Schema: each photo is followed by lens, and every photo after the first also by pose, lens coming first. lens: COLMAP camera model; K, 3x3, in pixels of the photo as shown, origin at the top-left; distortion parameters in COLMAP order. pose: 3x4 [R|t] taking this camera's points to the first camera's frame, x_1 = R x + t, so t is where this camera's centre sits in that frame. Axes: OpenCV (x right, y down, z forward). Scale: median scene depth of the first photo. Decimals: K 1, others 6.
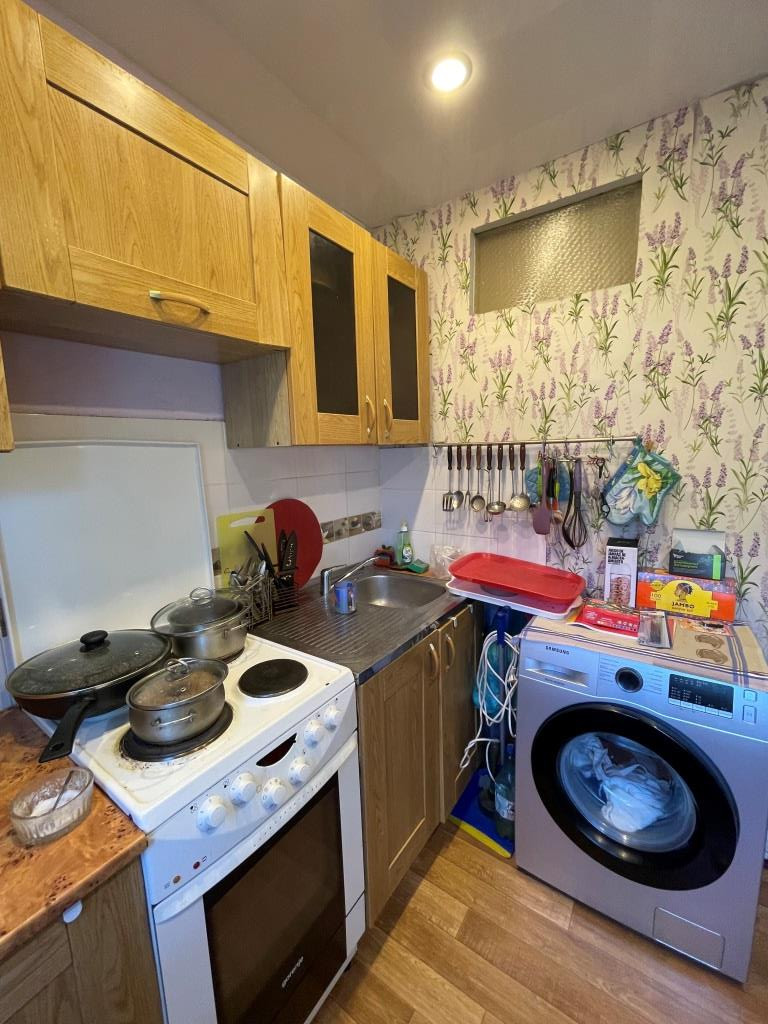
lens RADIAL K [[416.1, 0, 388.8], [0, 416.1, 509.5], [0, 0, 1]] dist [-0.003144, 0.000610]
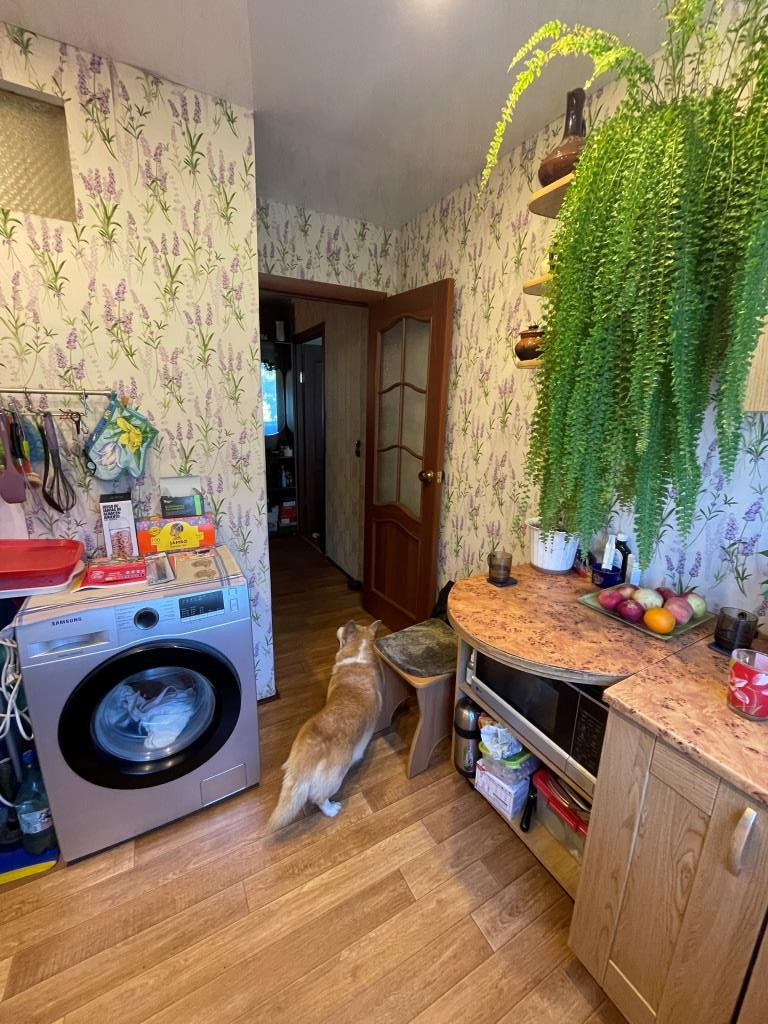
lens RADIAL K [[416.1, 0, 387.0], [0, 416.1, 510.6], [0, 0, 1]] dist [-0.003144, 0.000610]
pose [[0.444426, -0.177027, 0.878150, -0.043660], [0.089476, 0.984150, 0.153113, 0.015828], [-0.891336, 0.010526, 0.453221, -0.054915]]
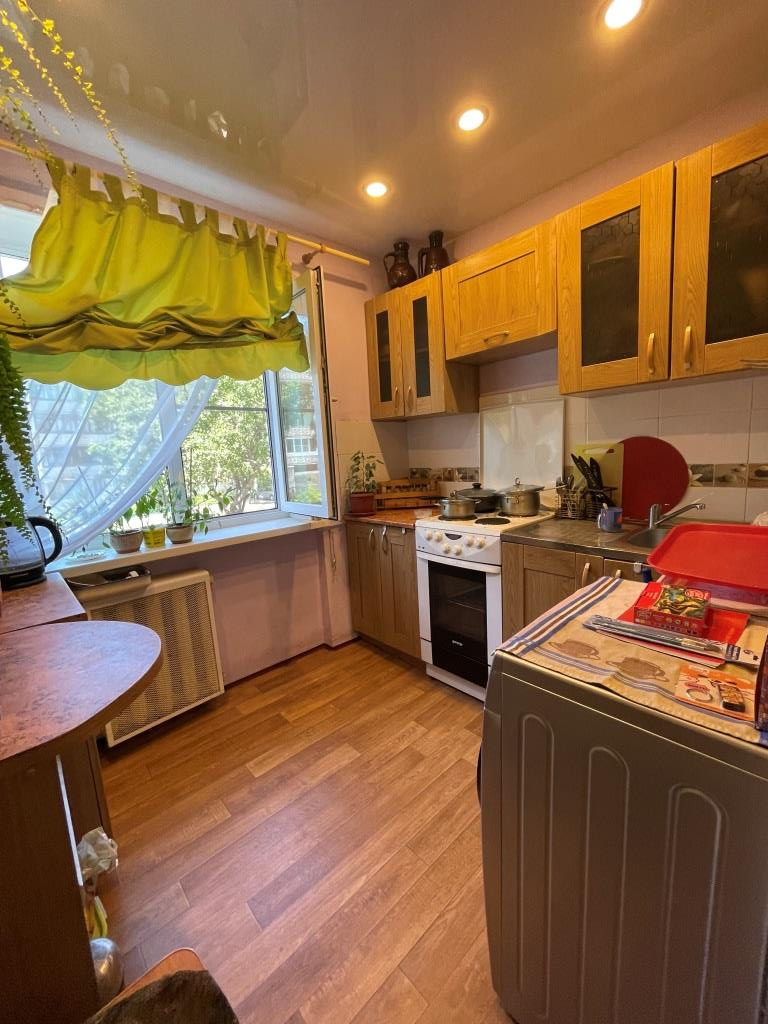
lens RADIAL K [[416.1, 0, 386.1], [0, 416.1, 512.6], [0, 0, 1]] dist [-0.003144, 0.000610]
pose [[-0.225269, 0.180709, -0.957391, 1.238051], [-0.079353, 0.975981, 0.202889, 0.003797], [0.971060, 0.121677, -0.205519, 0.663939]]
